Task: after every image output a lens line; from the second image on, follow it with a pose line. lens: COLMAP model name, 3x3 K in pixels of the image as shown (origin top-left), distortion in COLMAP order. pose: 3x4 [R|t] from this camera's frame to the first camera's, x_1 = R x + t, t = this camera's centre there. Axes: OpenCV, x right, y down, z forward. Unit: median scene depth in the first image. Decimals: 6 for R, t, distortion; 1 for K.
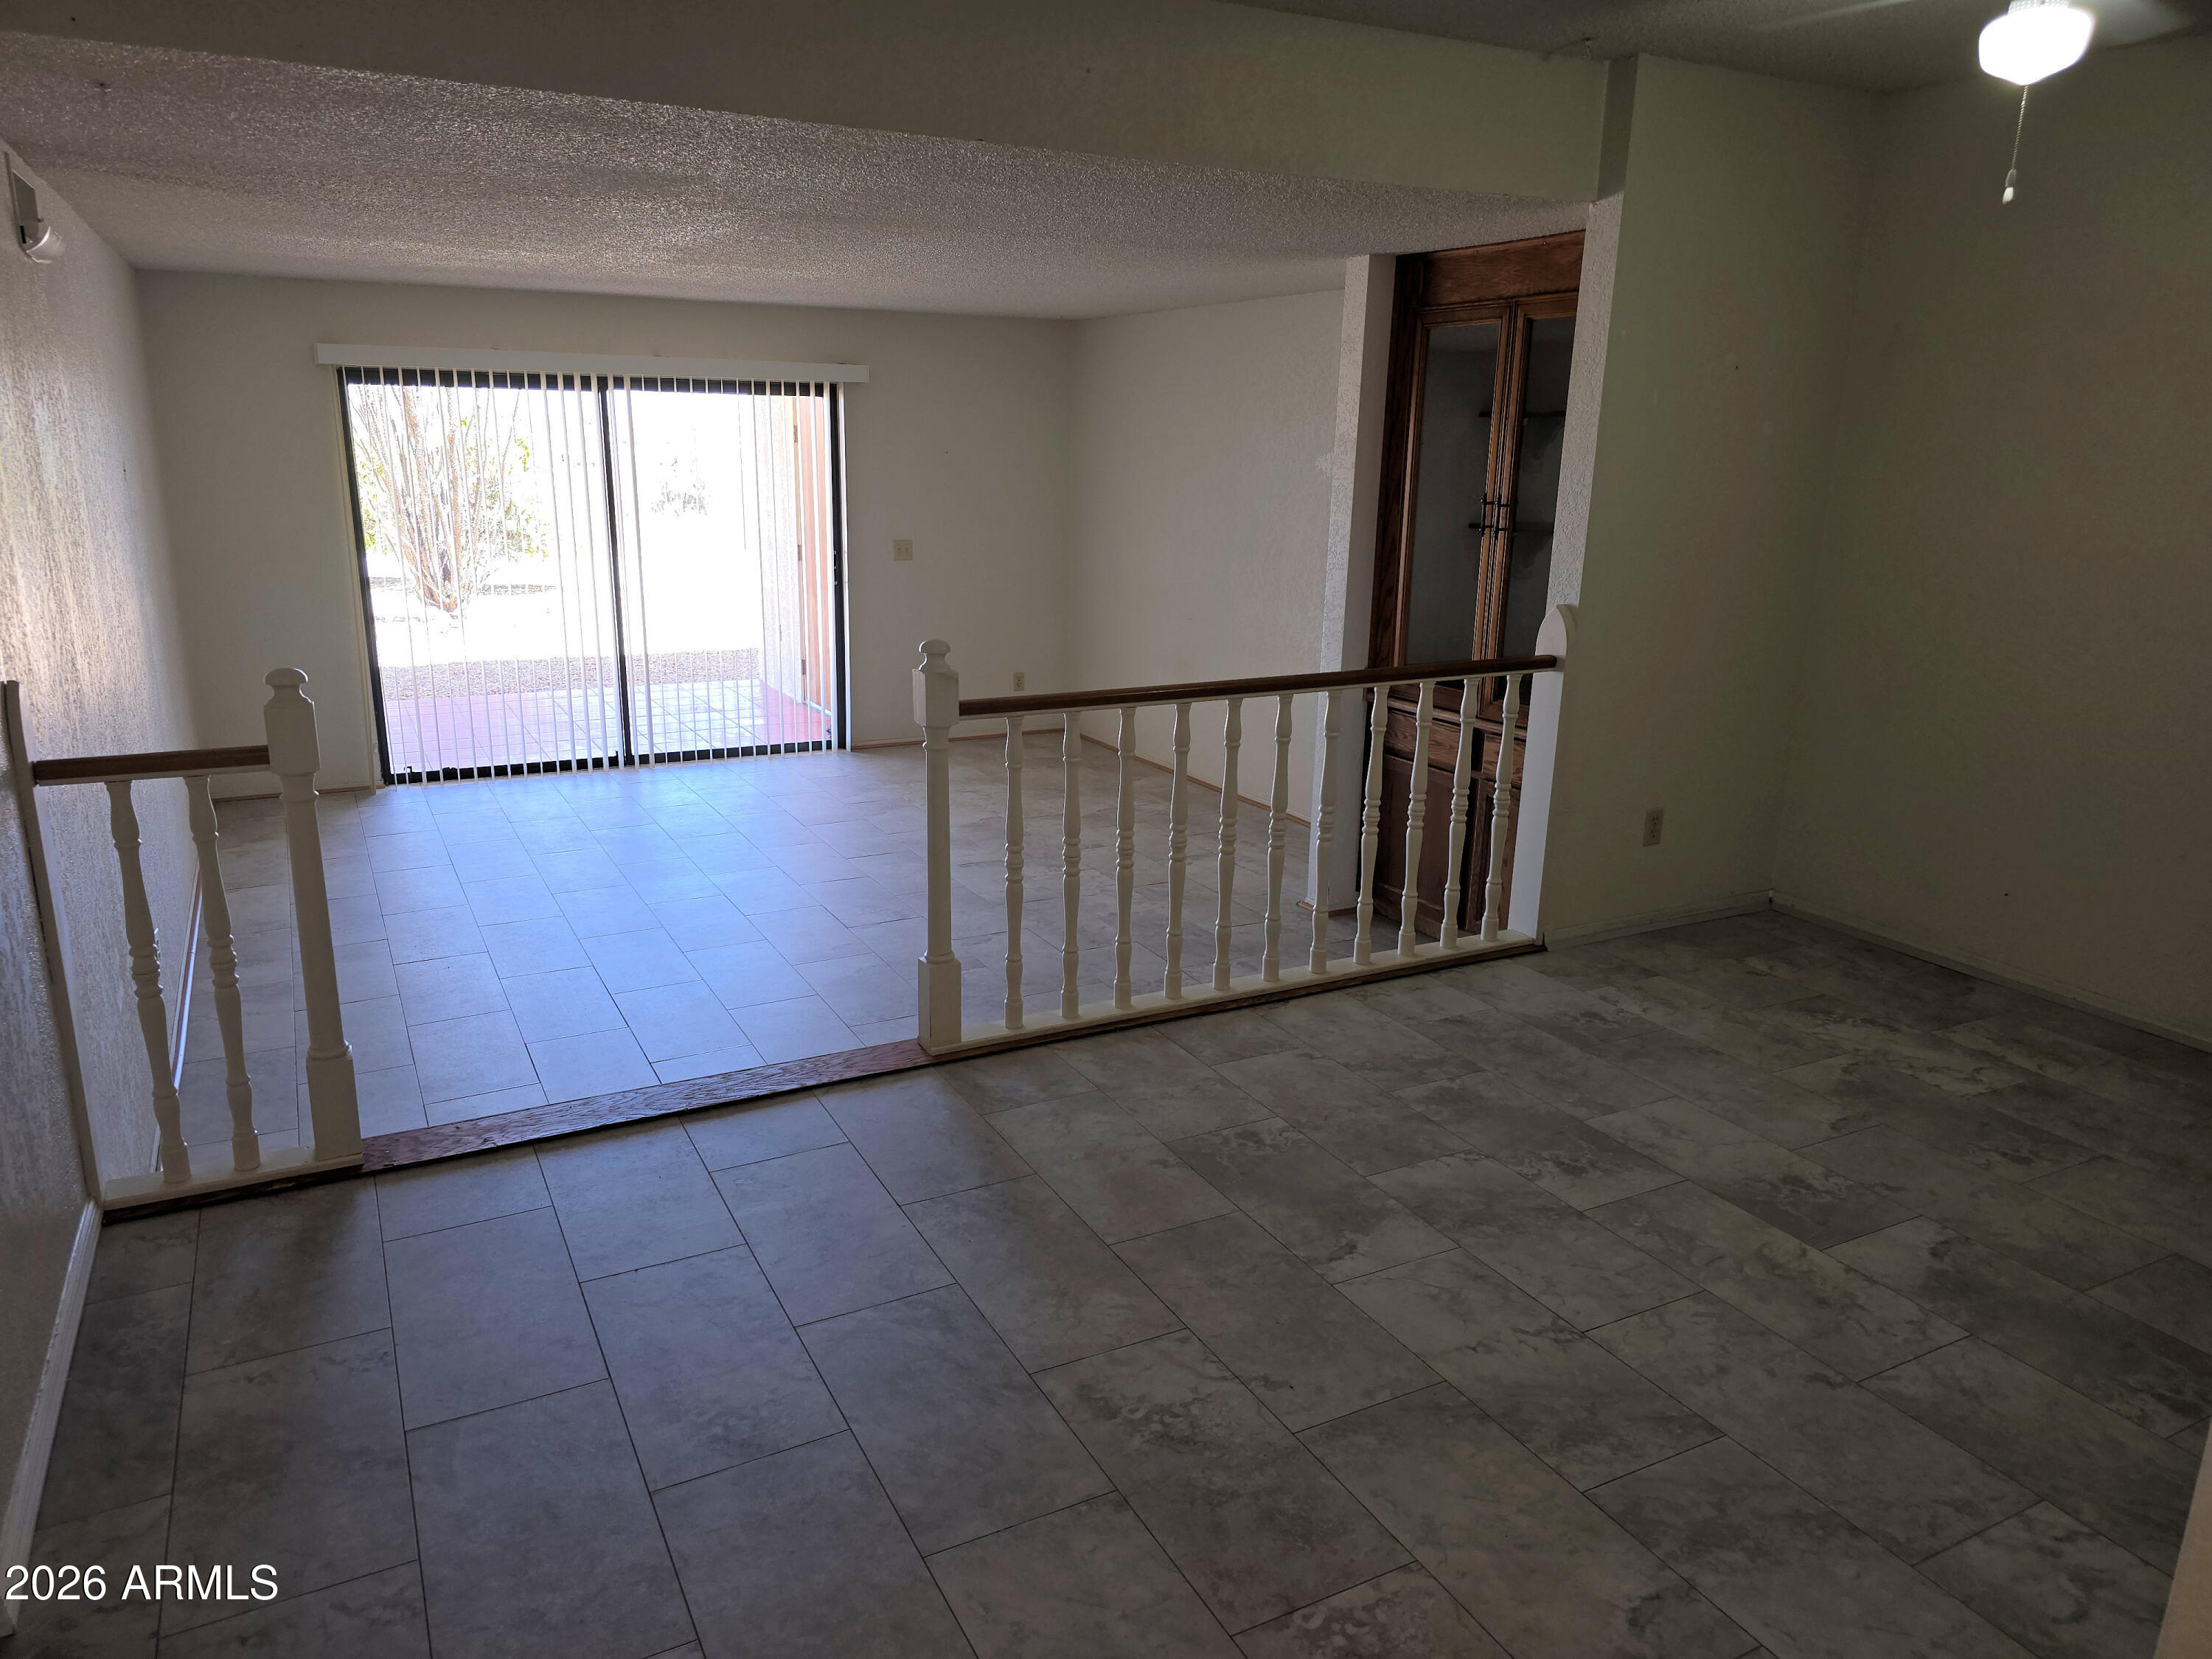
lens RADIAL K [[1483.7, 0, 1106.0], [0, 1483.7, 829.5], [0, 0, 1]] dist [0.037051, -0.028093]
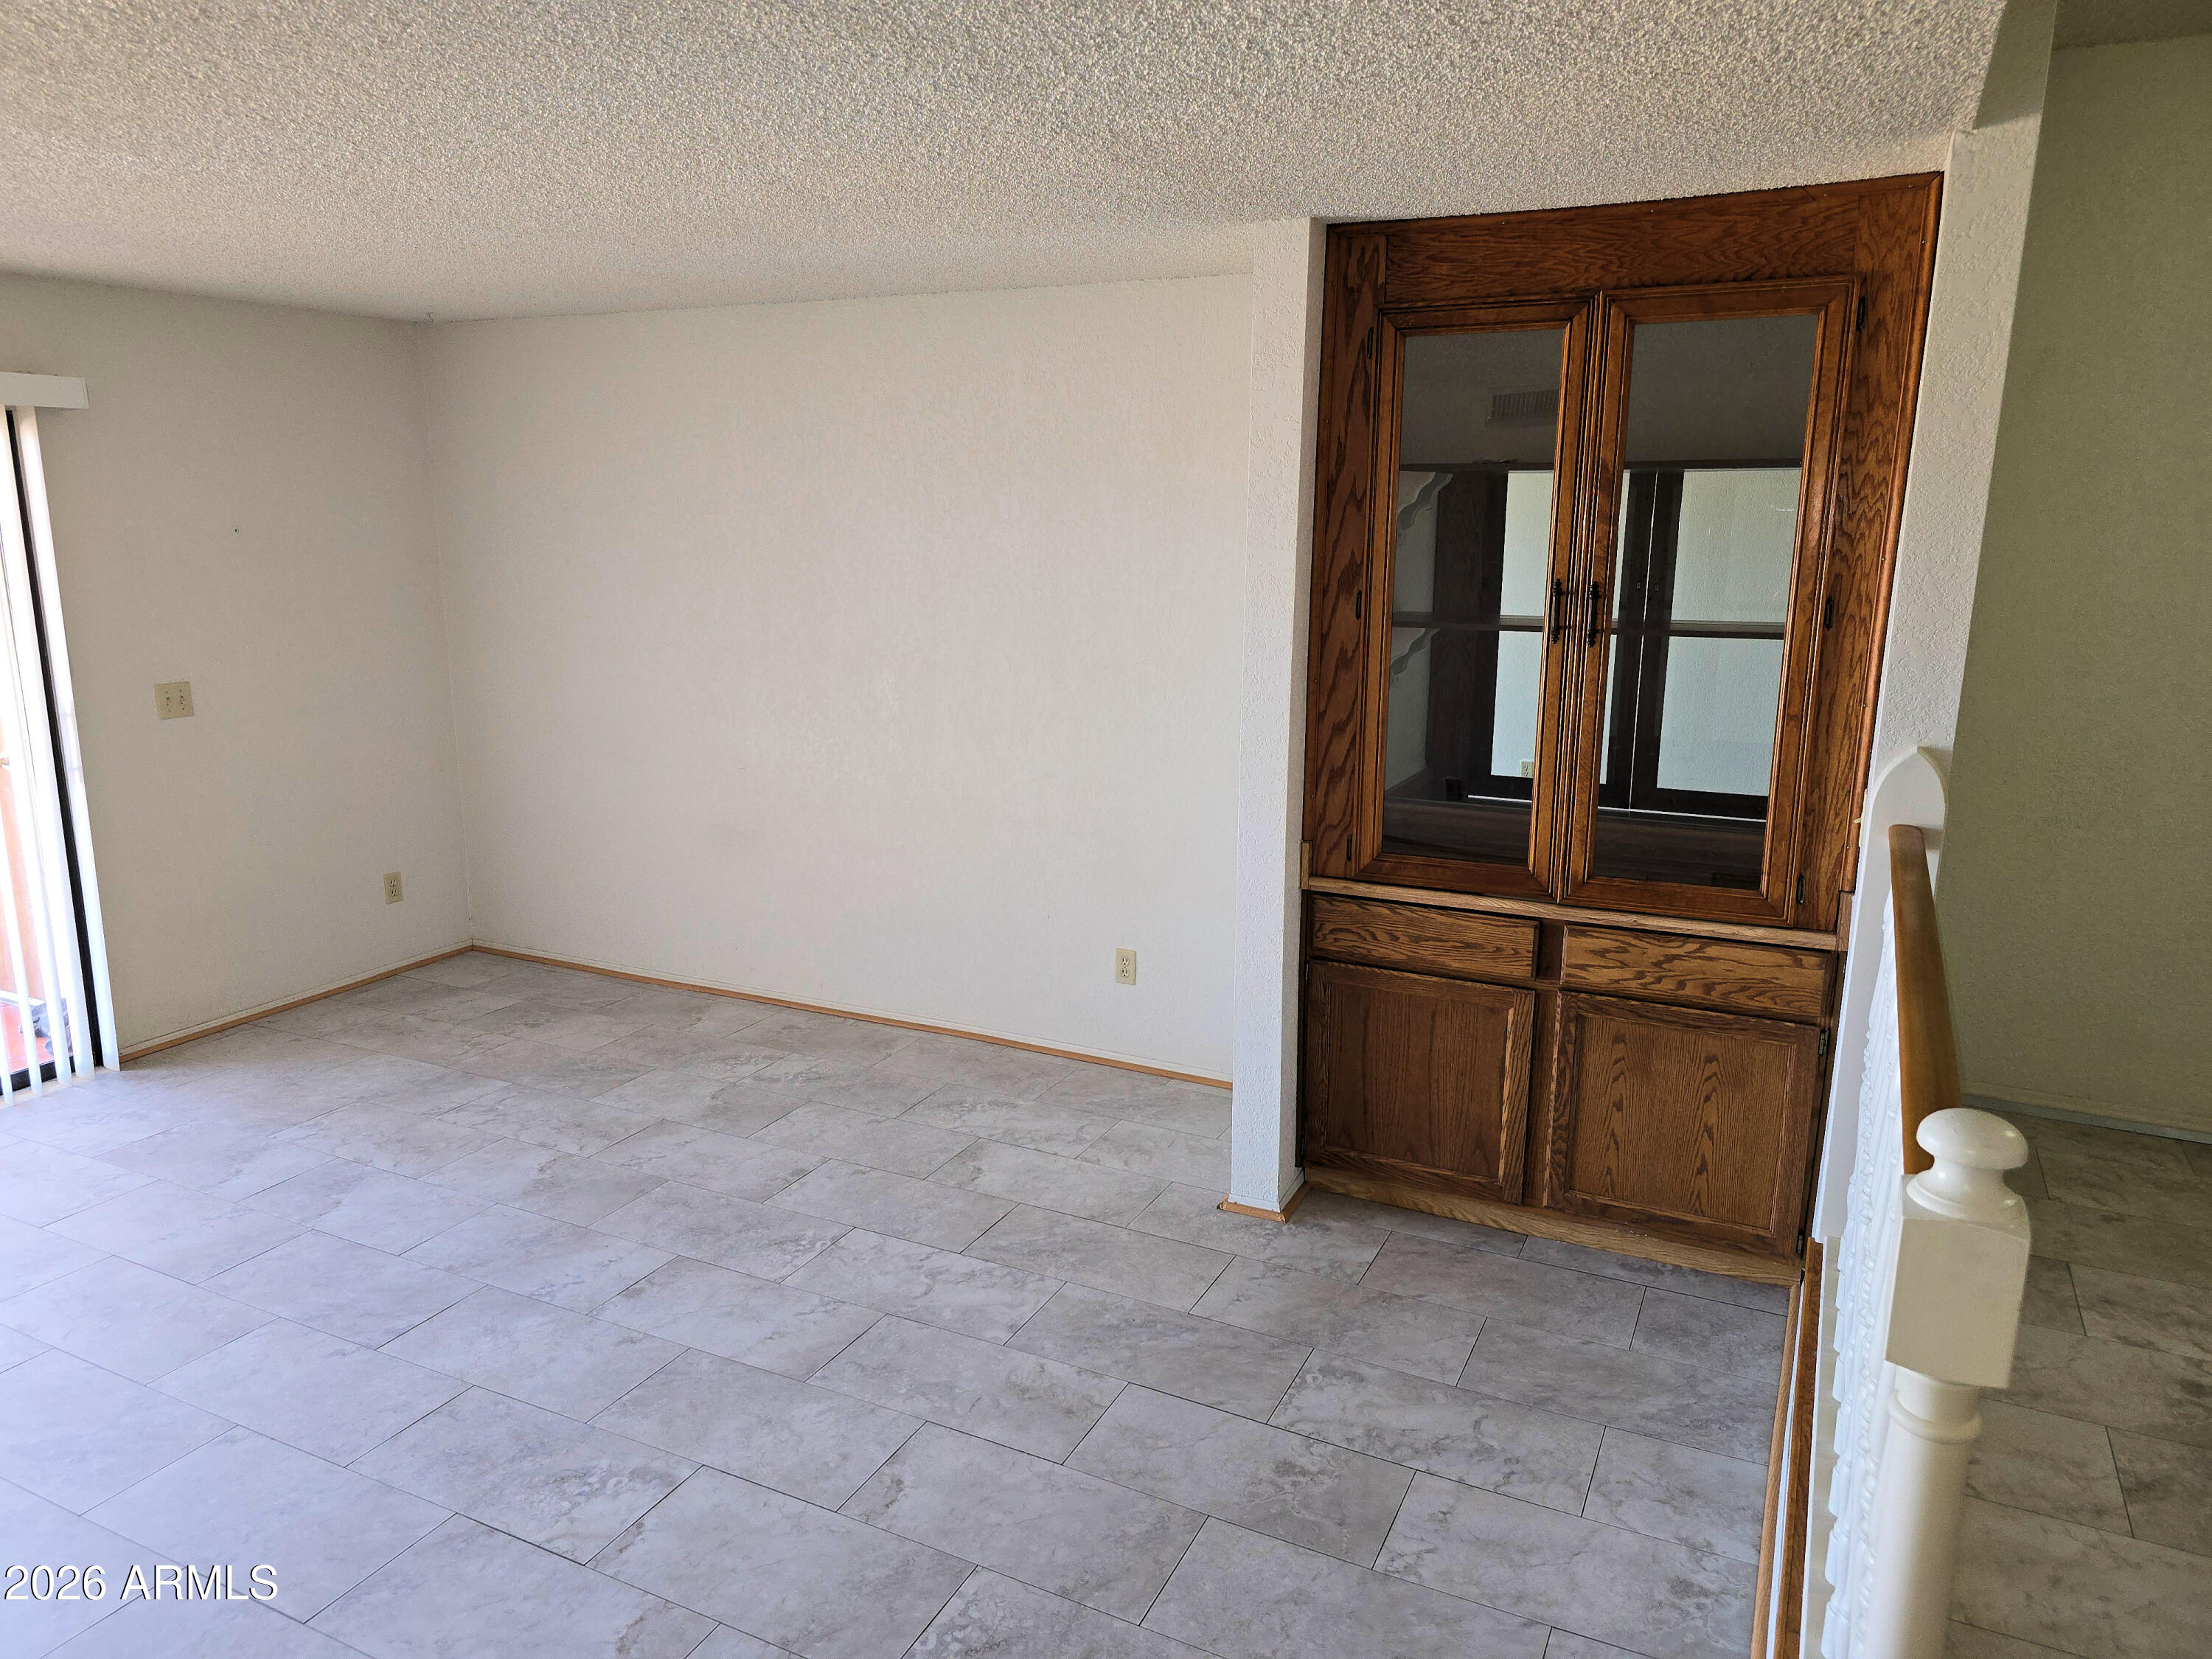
lens RADIAL K [[1483.7, 0, 1106.0], [0, 1483.7, 829.5], [0, 0, 1]] dist [0.037051, -0.028093]
pose [[0.815519, -0.135622, 0.562615, -0.286643], [0.157725, 0.987438, 0.009405, -0.143086], [-0.556823, 0.081069, 0.826665, 0.532323]]
